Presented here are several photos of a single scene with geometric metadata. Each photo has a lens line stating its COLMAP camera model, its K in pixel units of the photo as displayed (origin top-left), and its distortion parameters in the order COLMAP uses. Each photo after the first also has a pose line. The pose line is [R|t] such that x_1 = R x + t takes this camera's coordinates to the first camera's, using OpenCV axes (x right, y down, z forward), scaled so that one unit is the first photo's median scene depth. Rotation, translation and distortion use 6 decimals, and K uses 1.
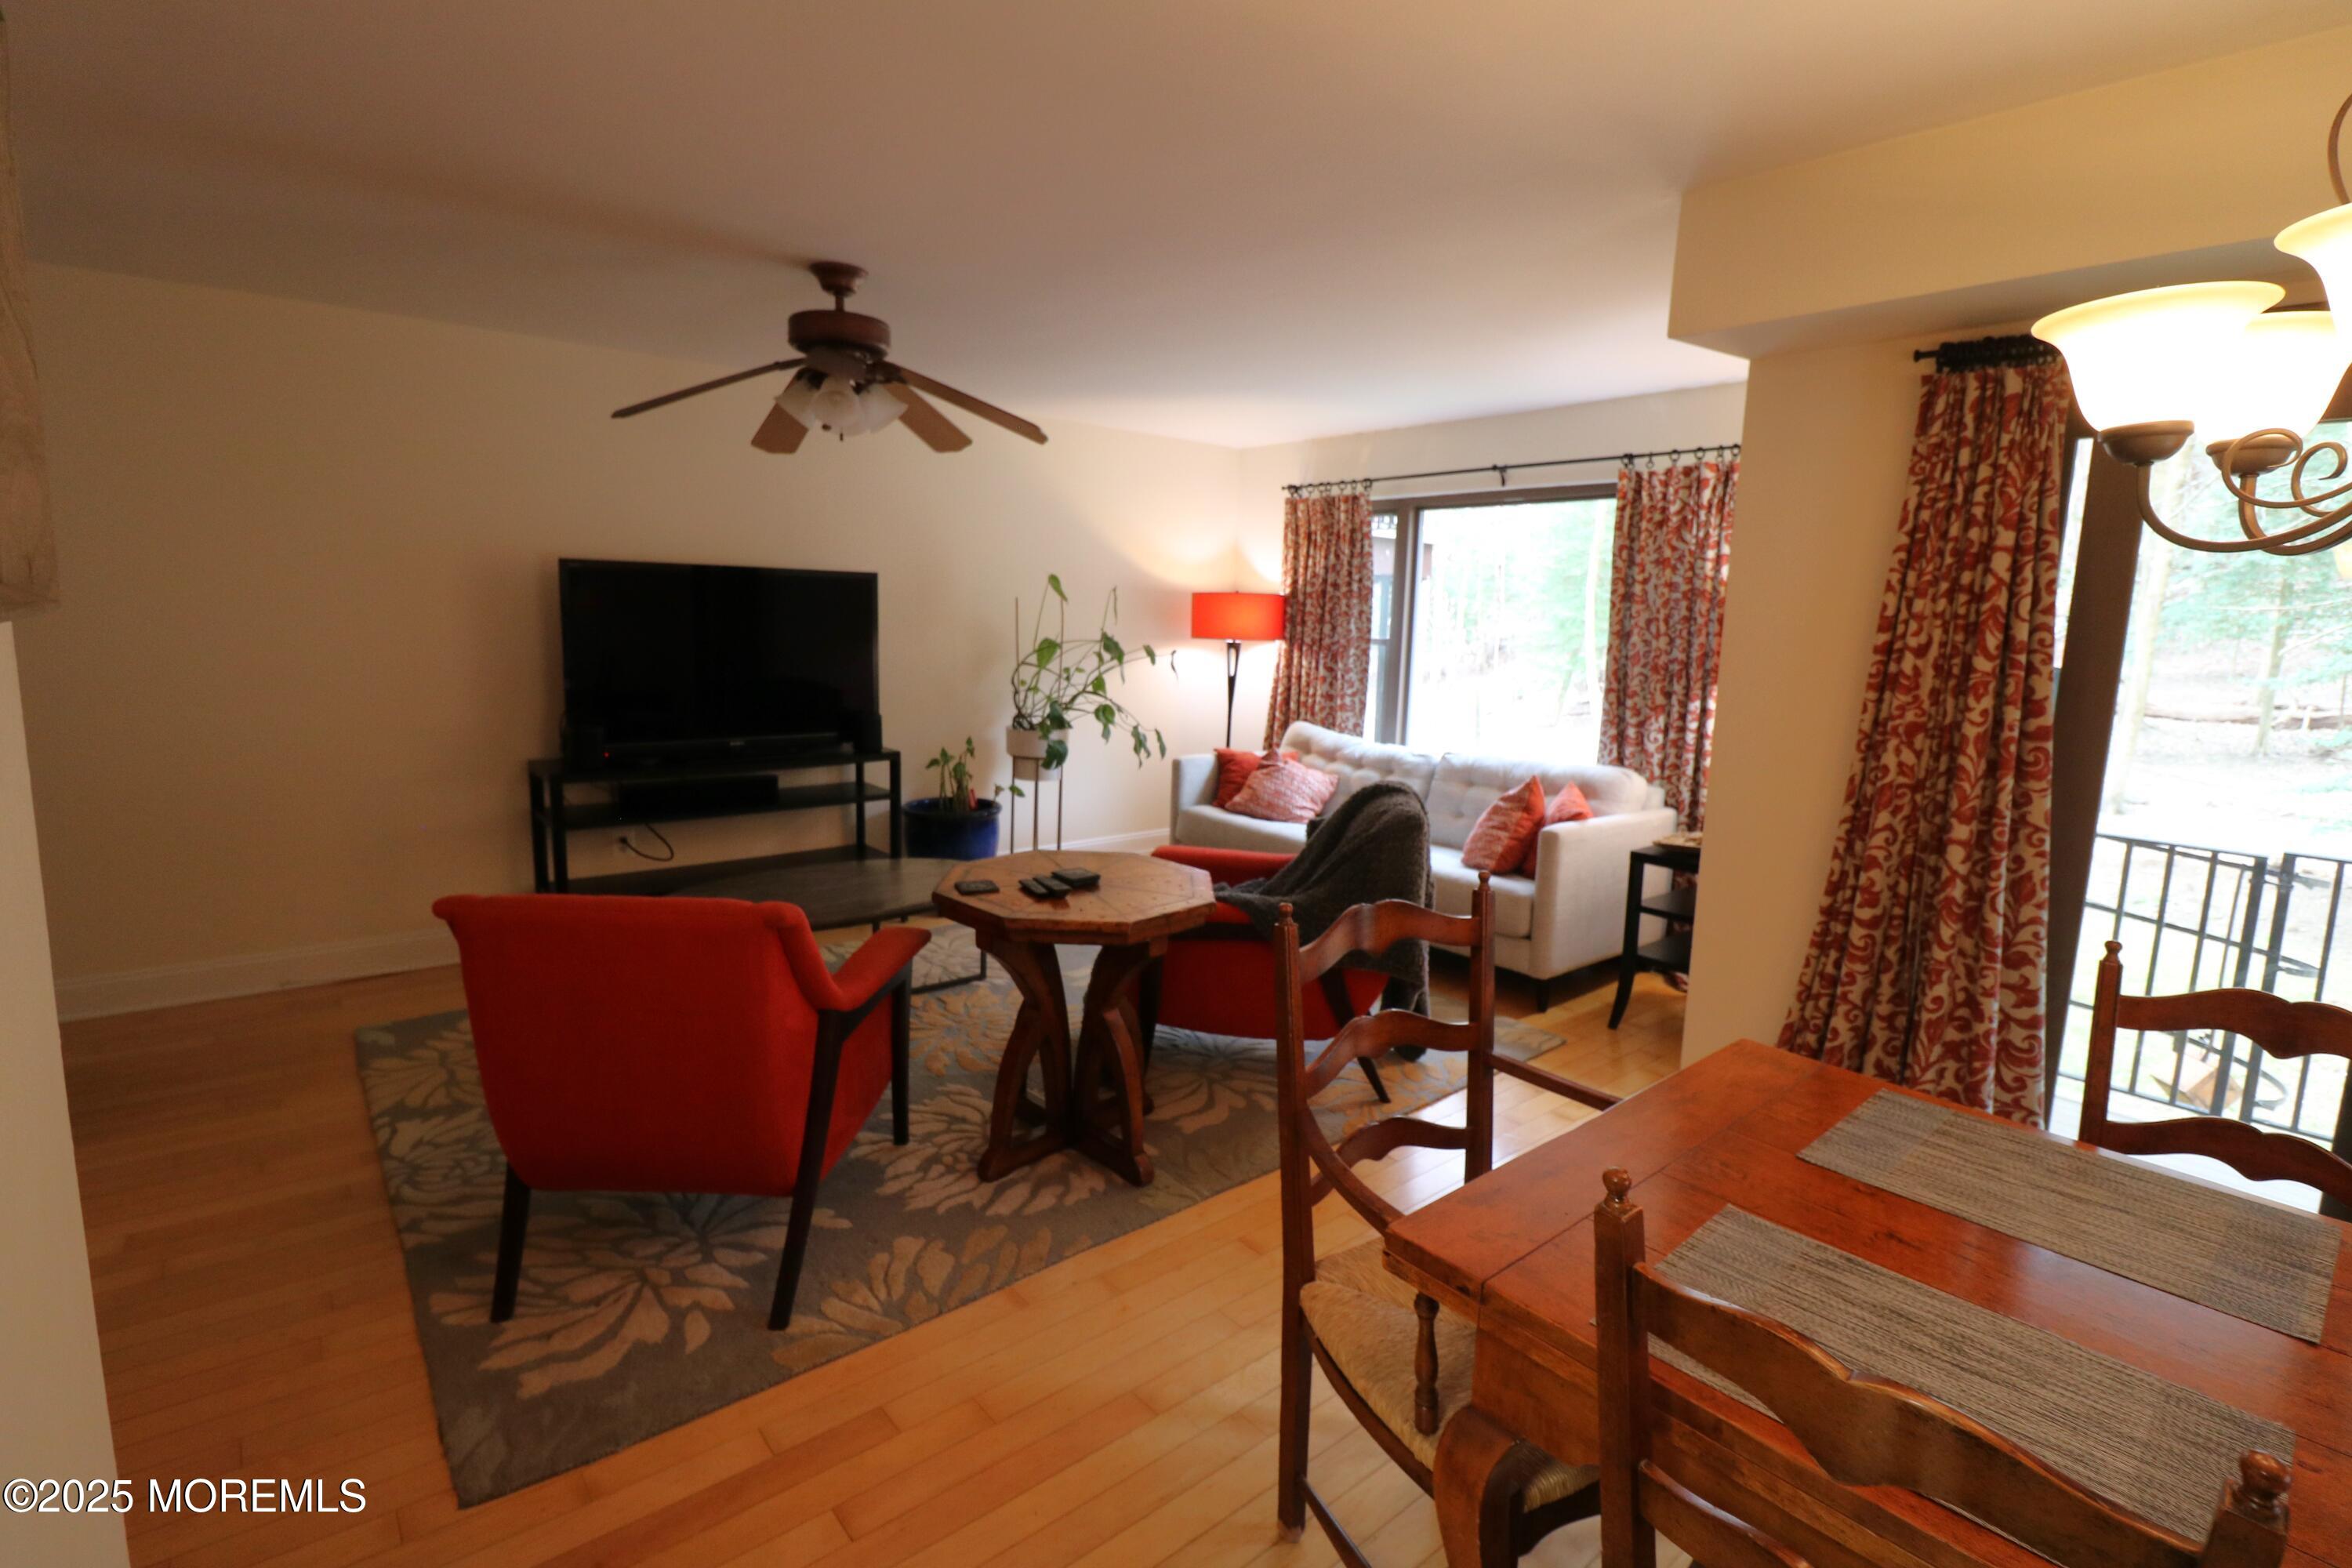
lens RADIAL K [[1089.0, 0, 1170.5], [0, 1089.0, 761.2], [0, 0, 1]] dist [-0.003666, -0.010591]
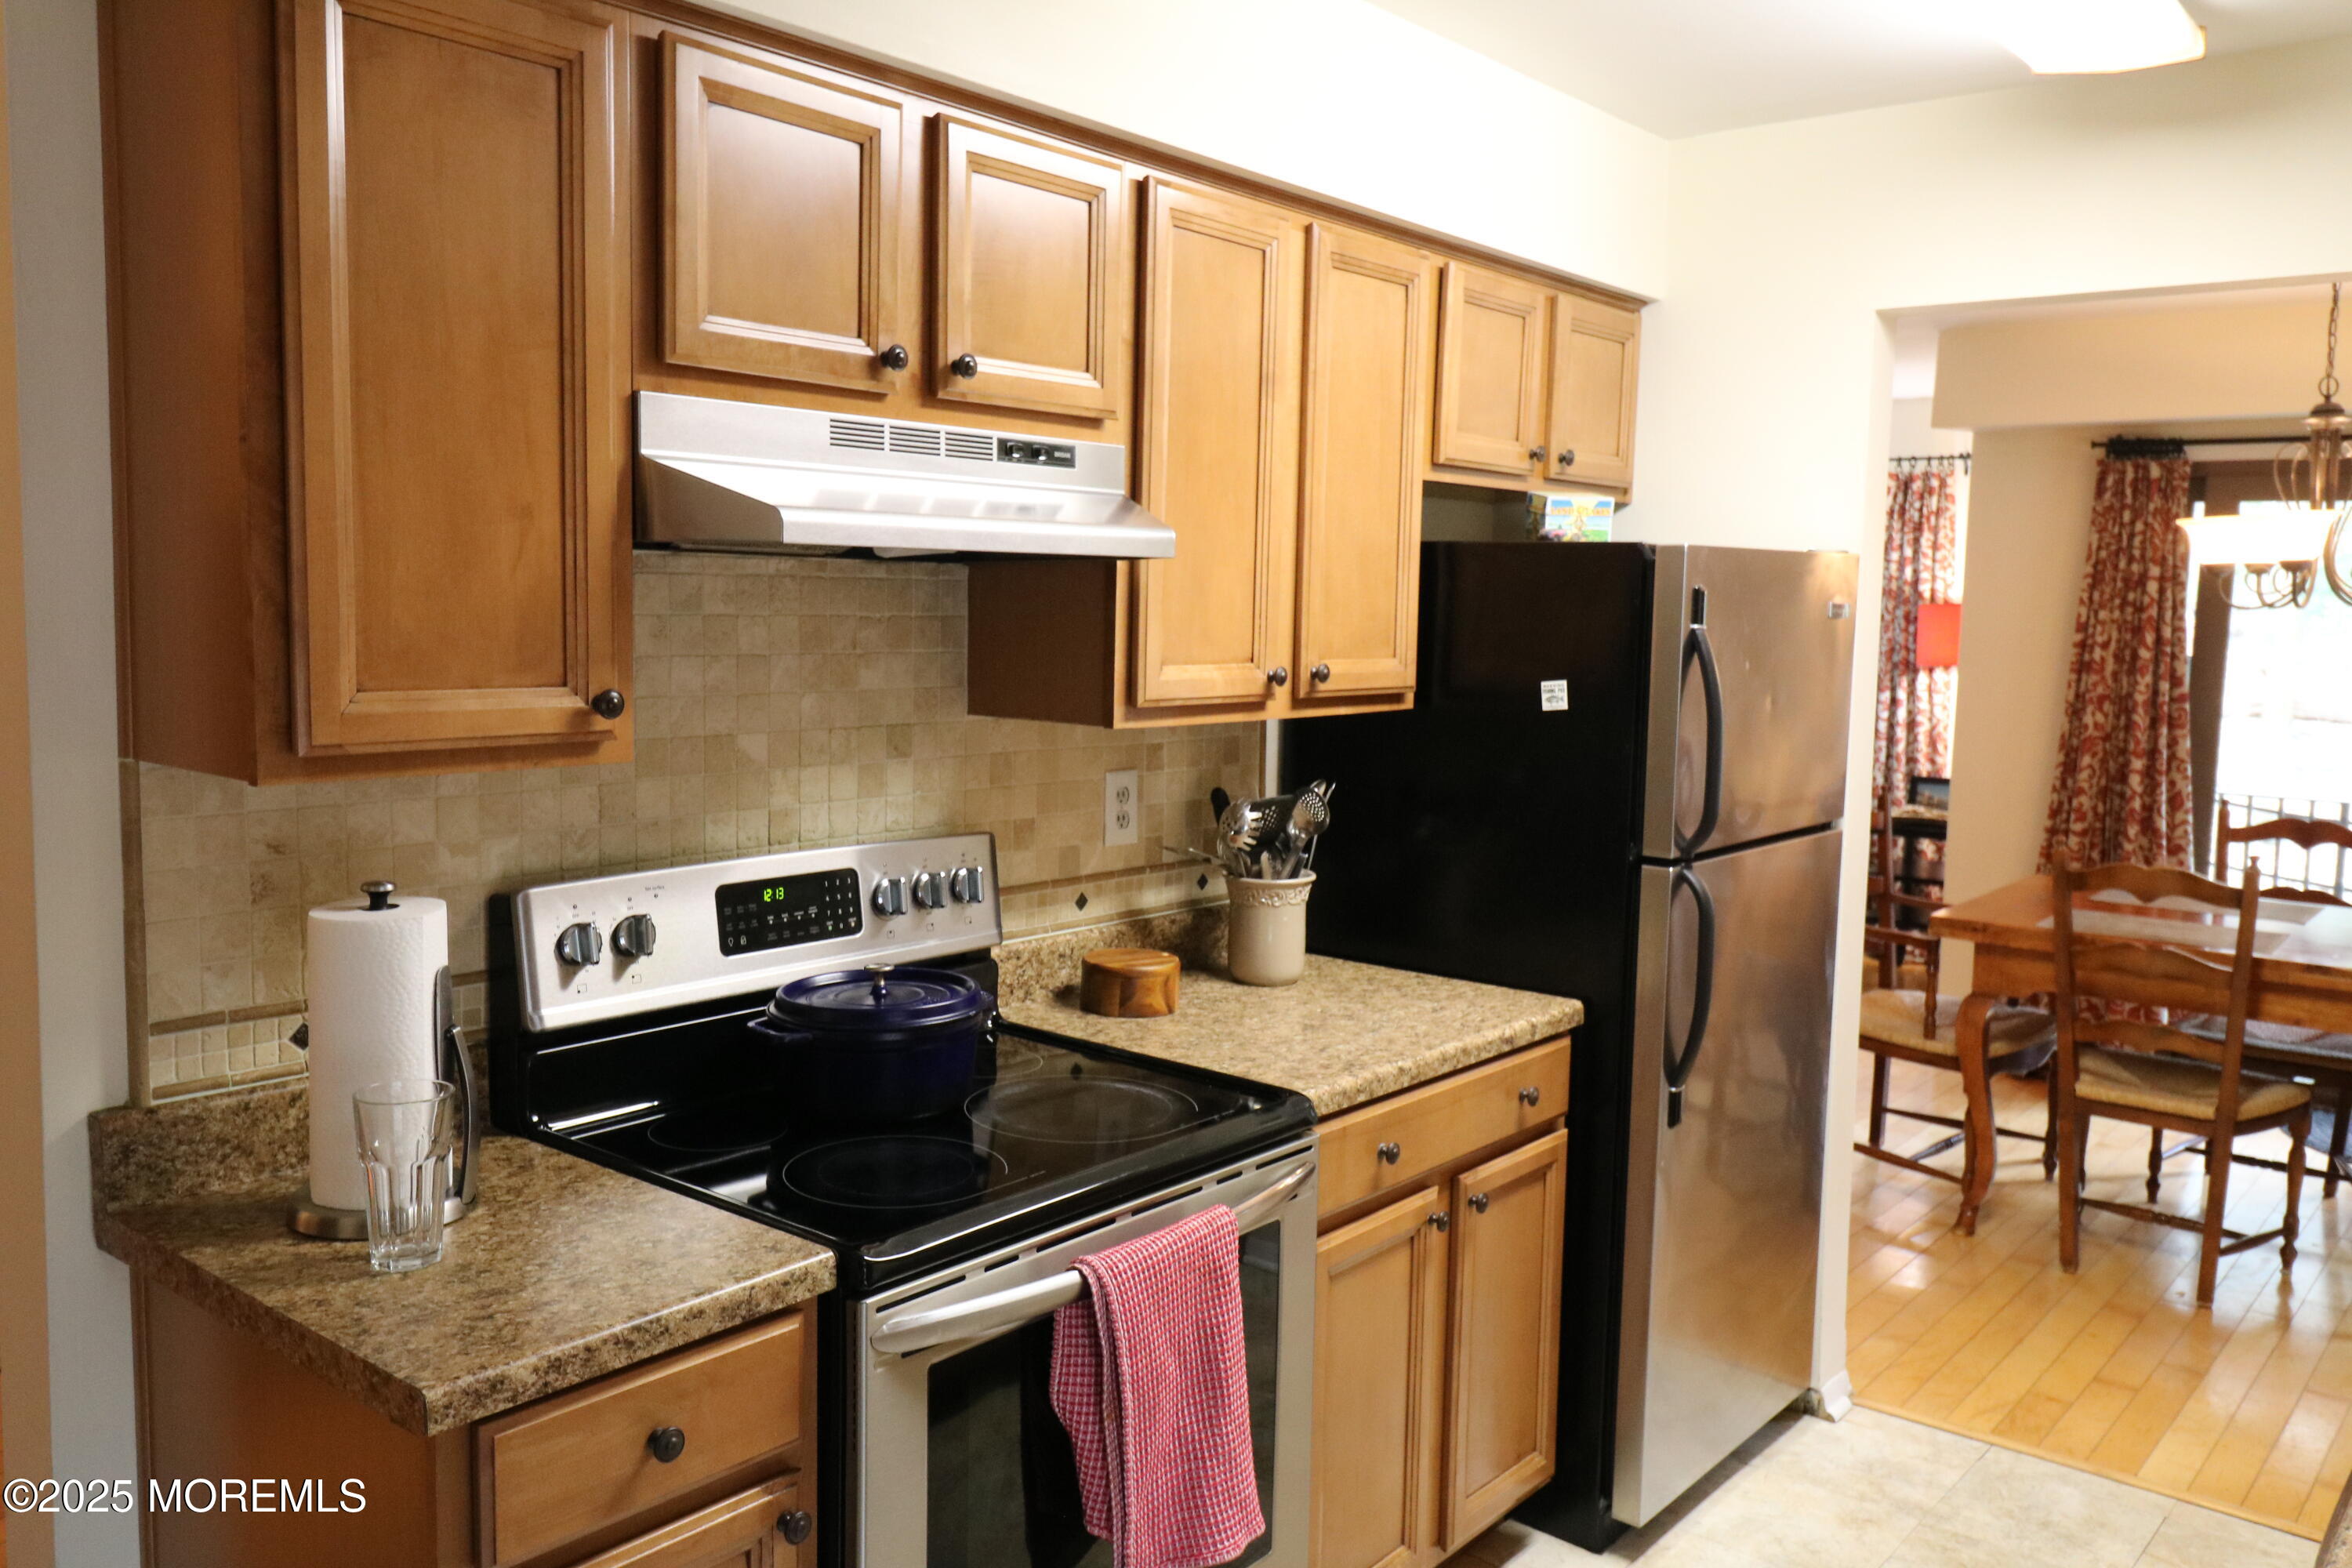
lens RADIAL K [[1853.2, 0, 1169.7], [0, 1853.2, 759.1], [0, 0, 1]] dist [0.016350, -0.002633]
pose [[0.982678, -0.023857, 0.183780, -0.967642], [0.031409, 0.998773, -0.038295, 0.103434], [-0.182641, 0.043404, 0.982221, -1.175050]]
